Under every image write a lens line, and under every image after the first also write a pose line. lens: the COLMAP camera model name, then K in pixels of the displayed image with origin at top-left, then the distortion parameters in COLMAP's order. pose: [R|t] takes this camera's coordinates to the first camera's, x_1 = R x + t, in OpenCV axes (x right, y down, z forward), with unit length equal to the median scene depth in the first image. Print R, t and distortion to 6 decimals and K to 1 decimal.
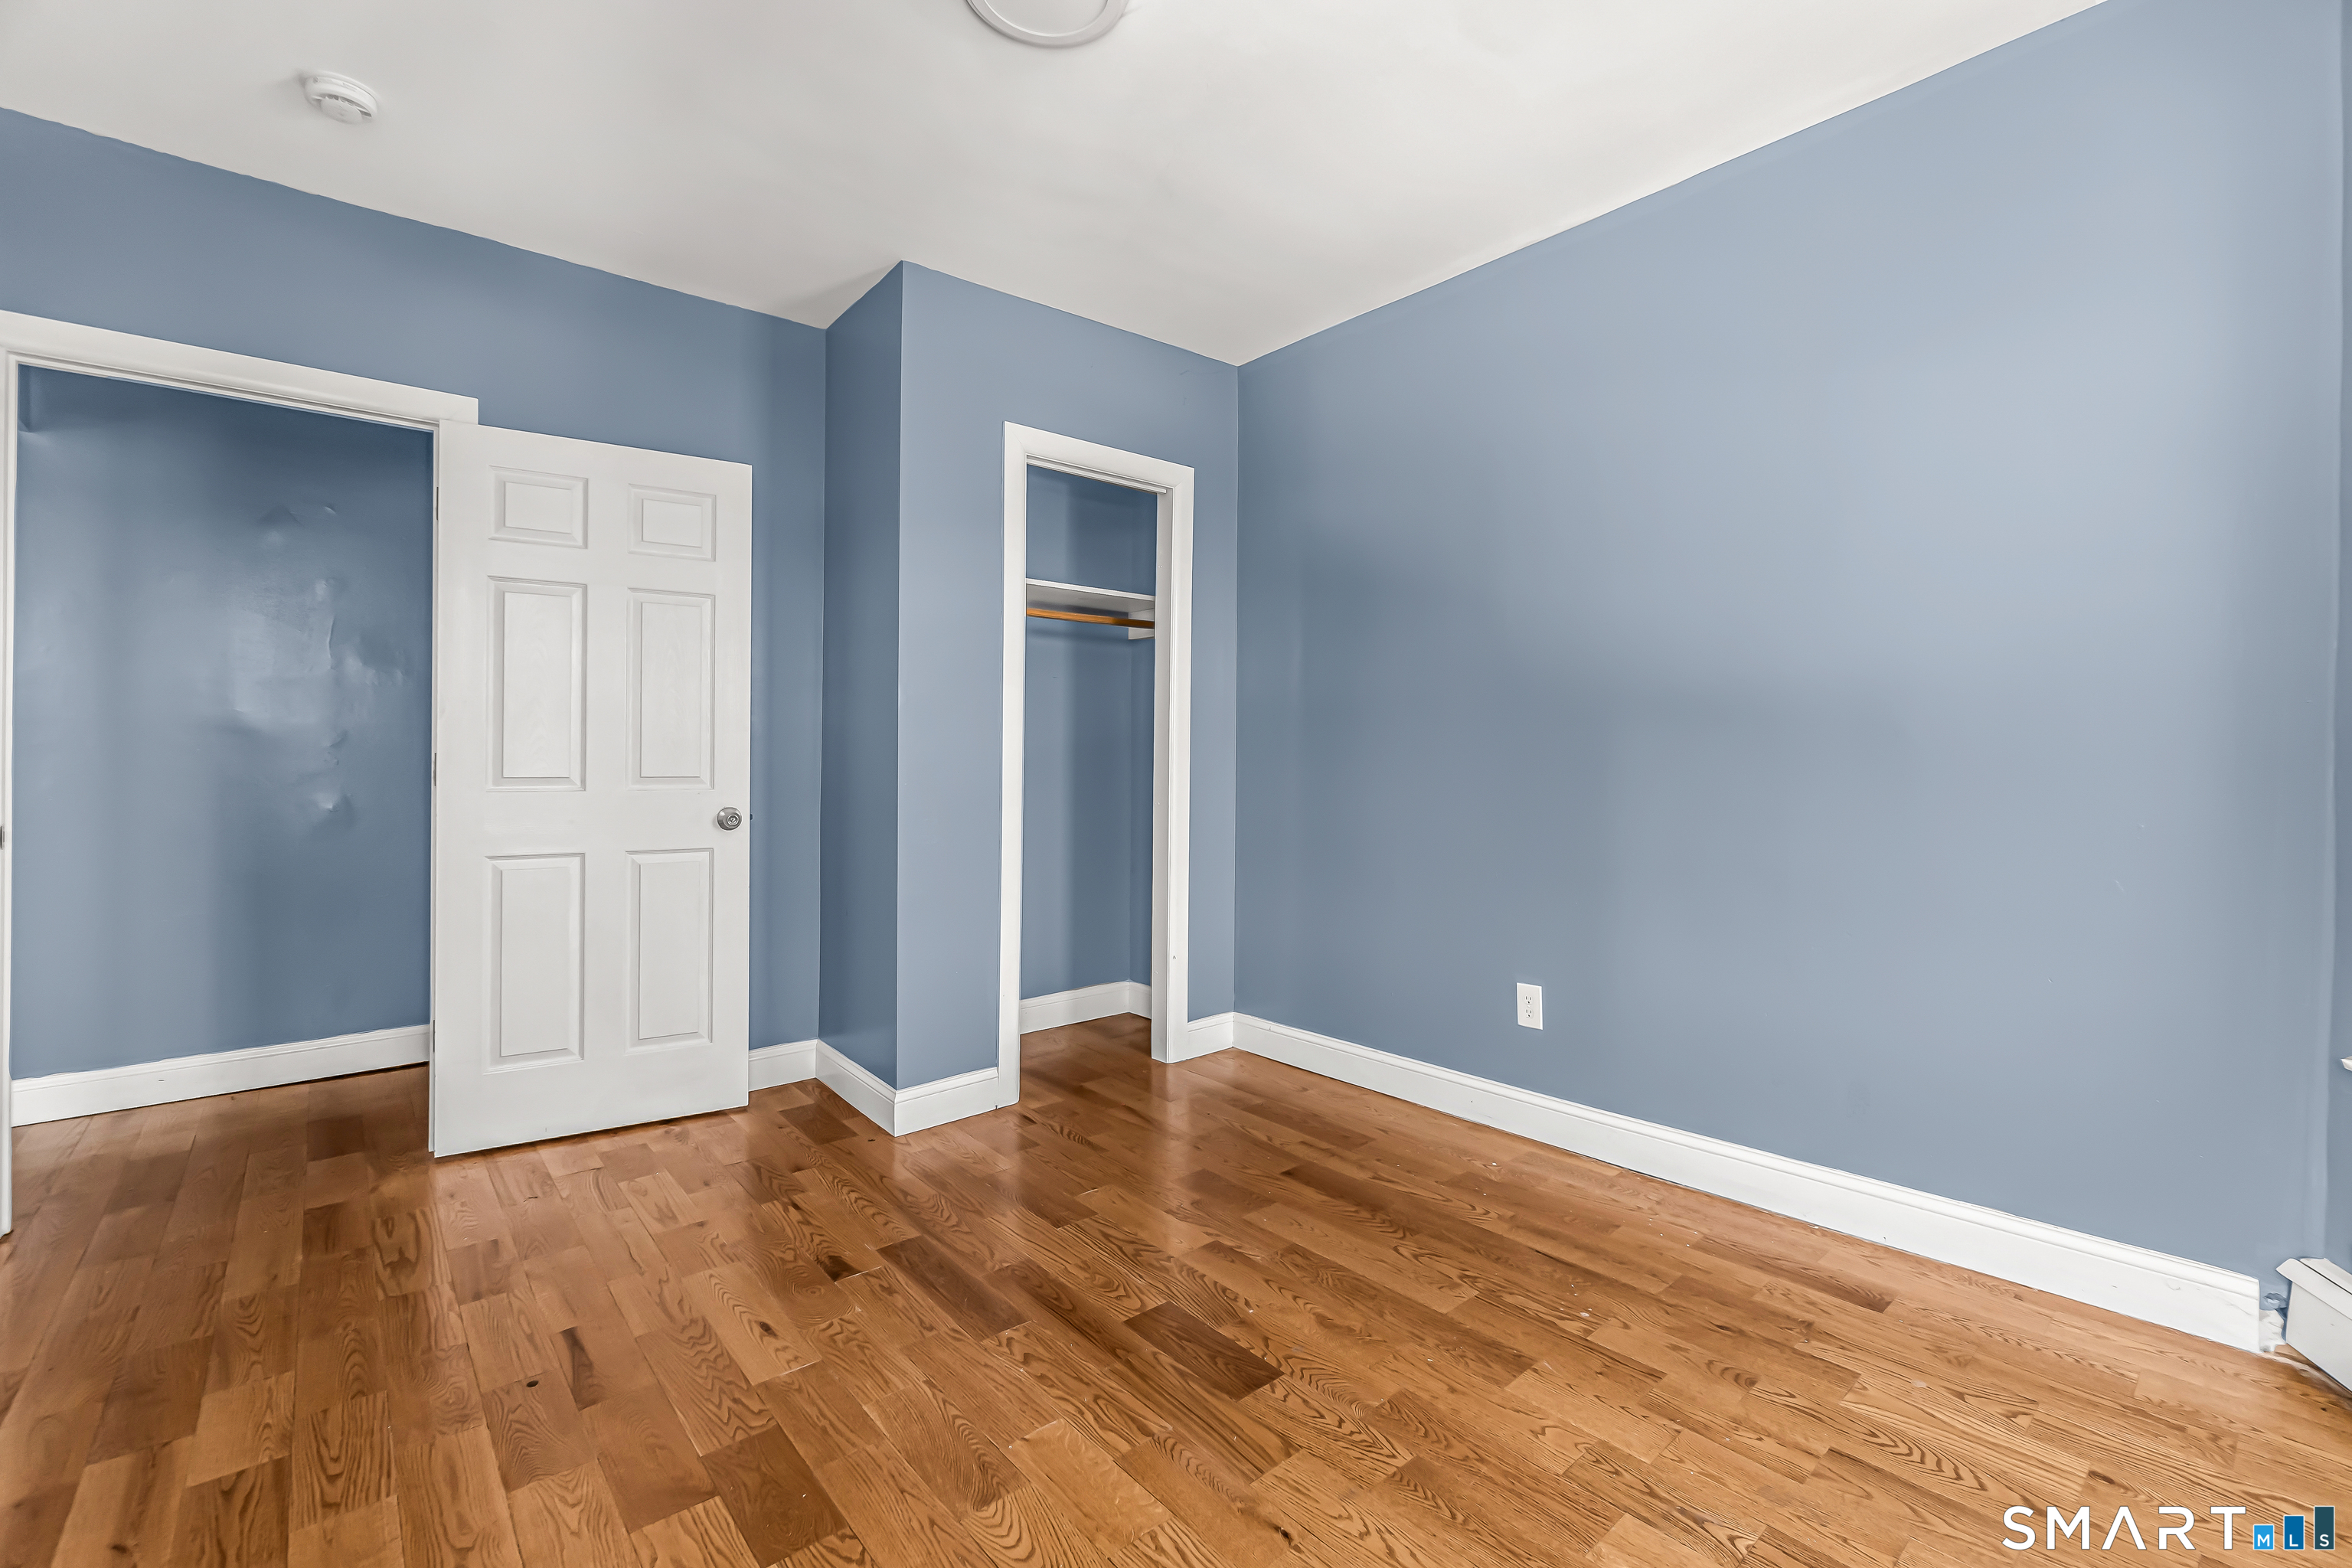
lens RADIAL K [[1045.7, 0, 1176.0], [0, 1045.7, 784.0], [0, 0, 1]] dist [-0.000639, 0.000172]
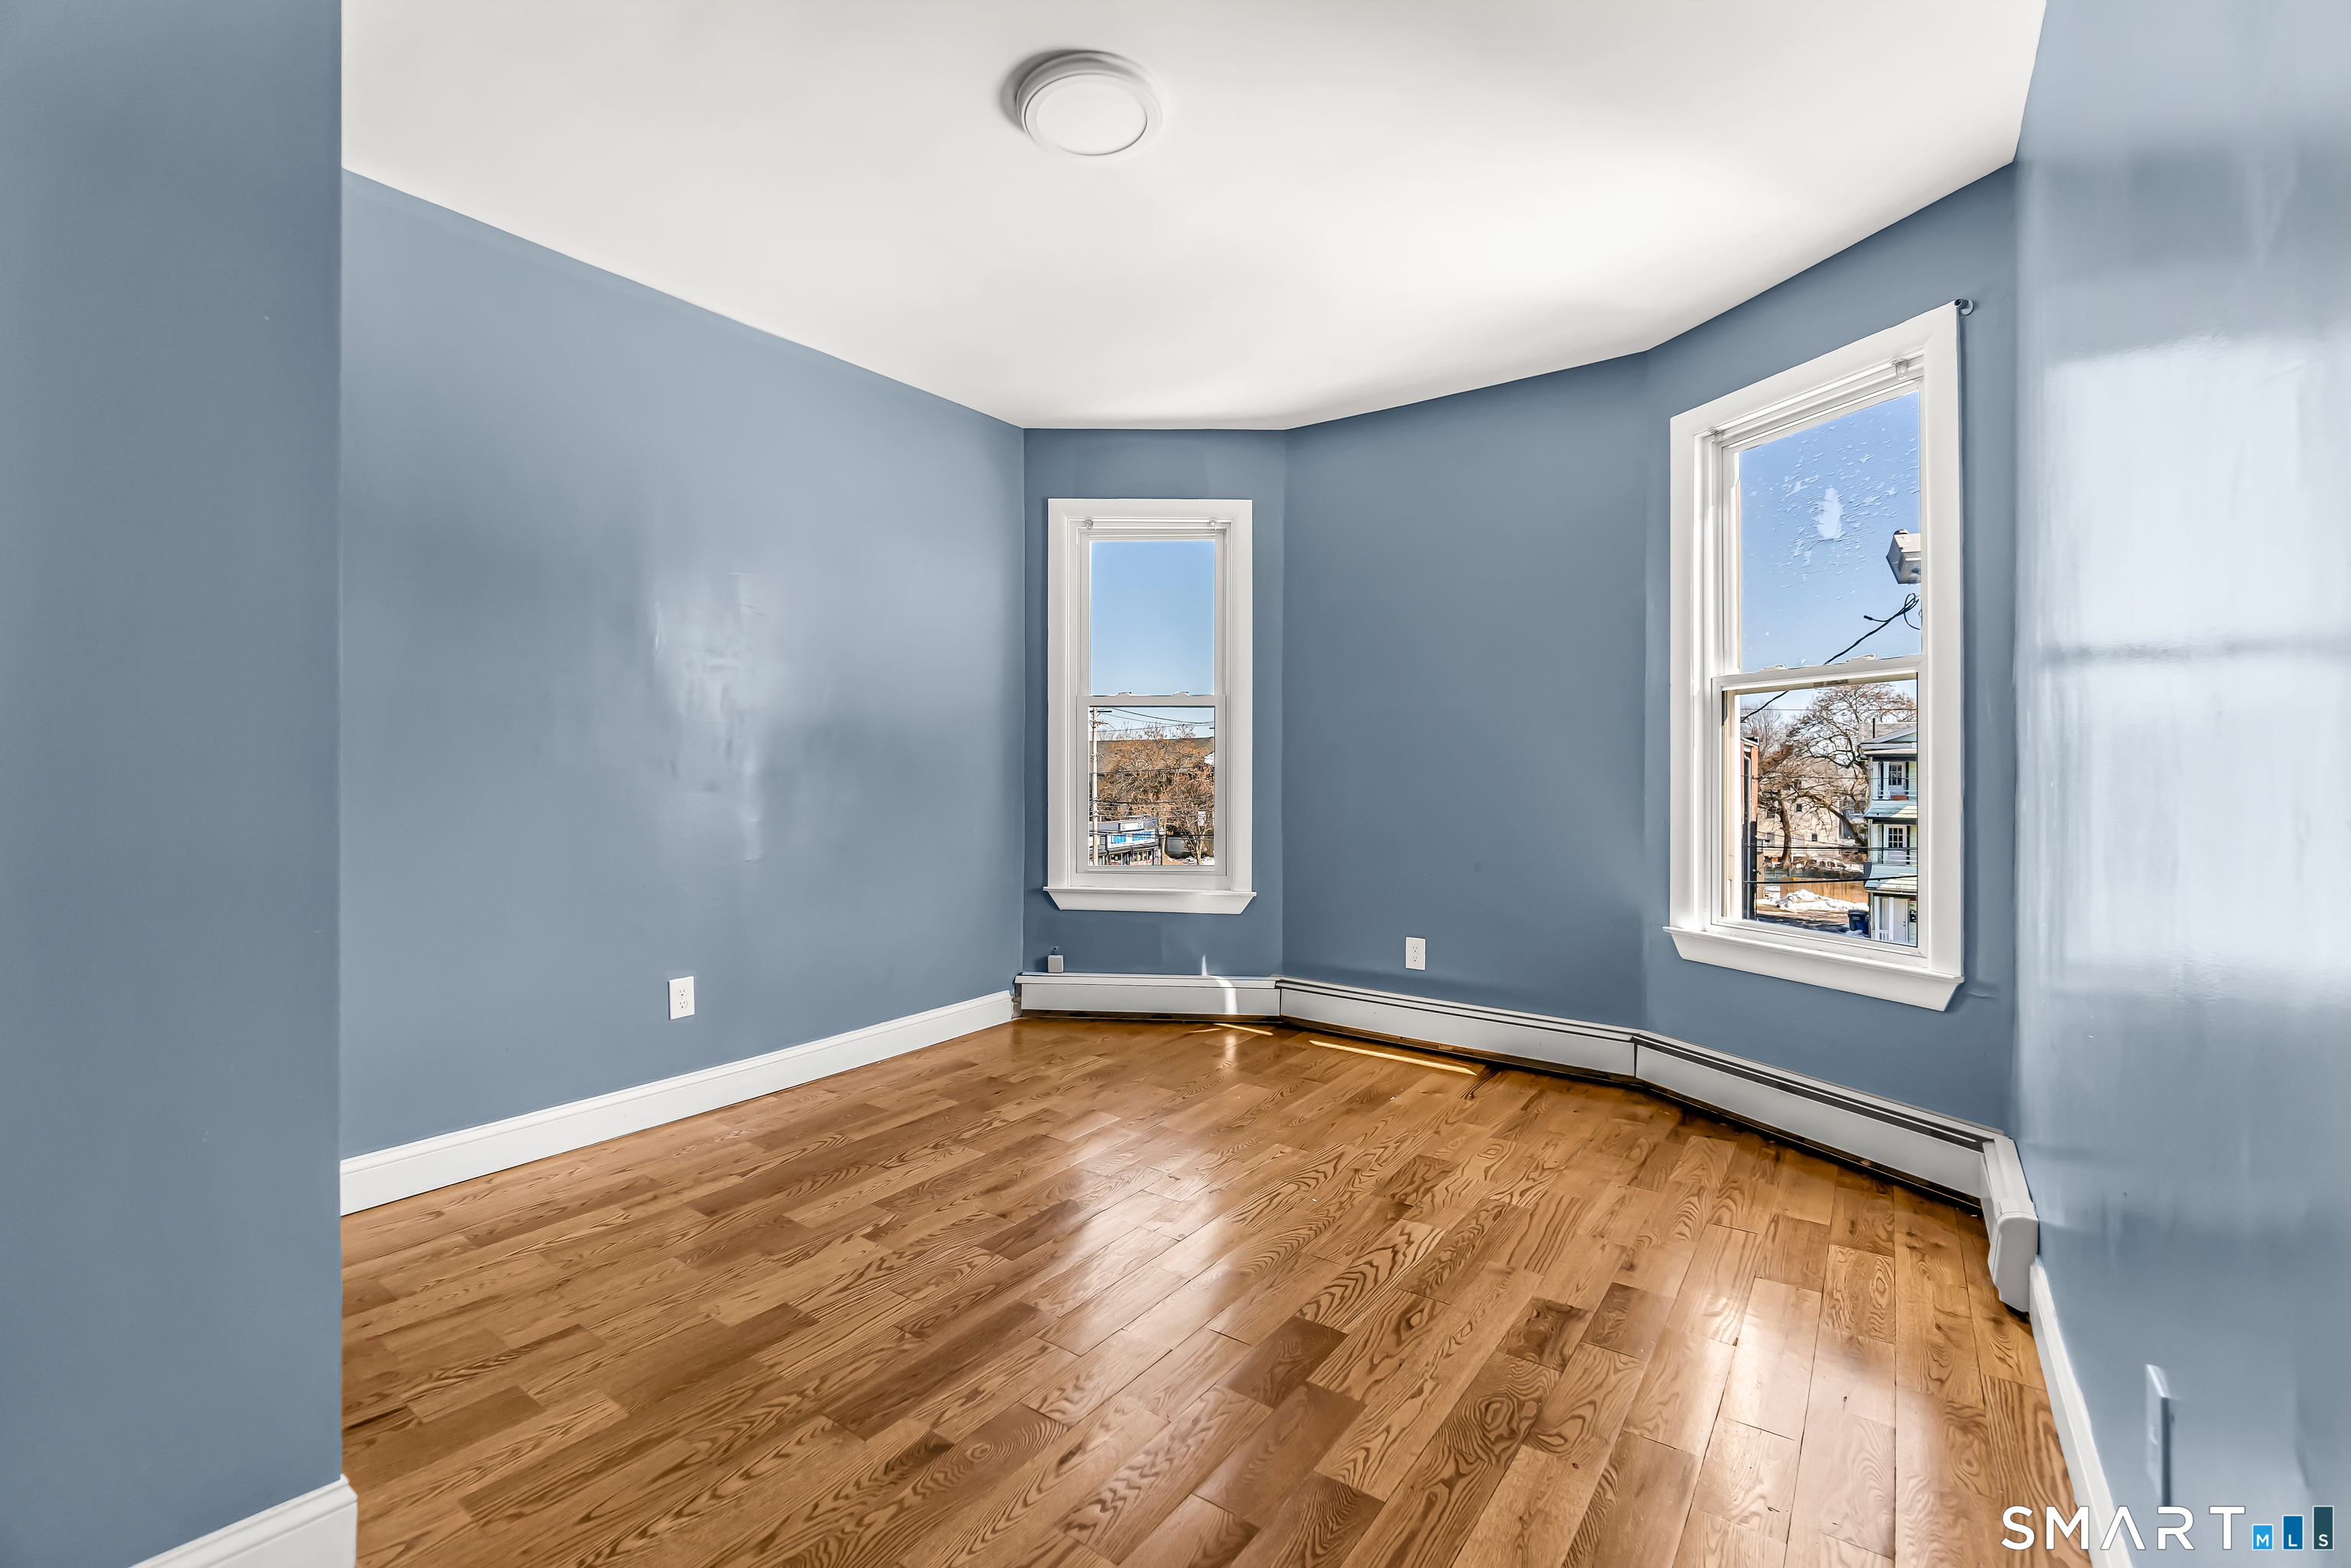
lens RADIAL K [[1009.9, 0, 1165.7], [0, 1009.9, 791.3], [0, 0, 1]] dist [-0.002153, -0.000136]
pose [[-0.247197, -0.017054, 0.968815, -1.011259], [0.022623, 0.999471, 0.023366, -0.023302], [-0.968701, 0.027694, -0.246681, 0.948463]]
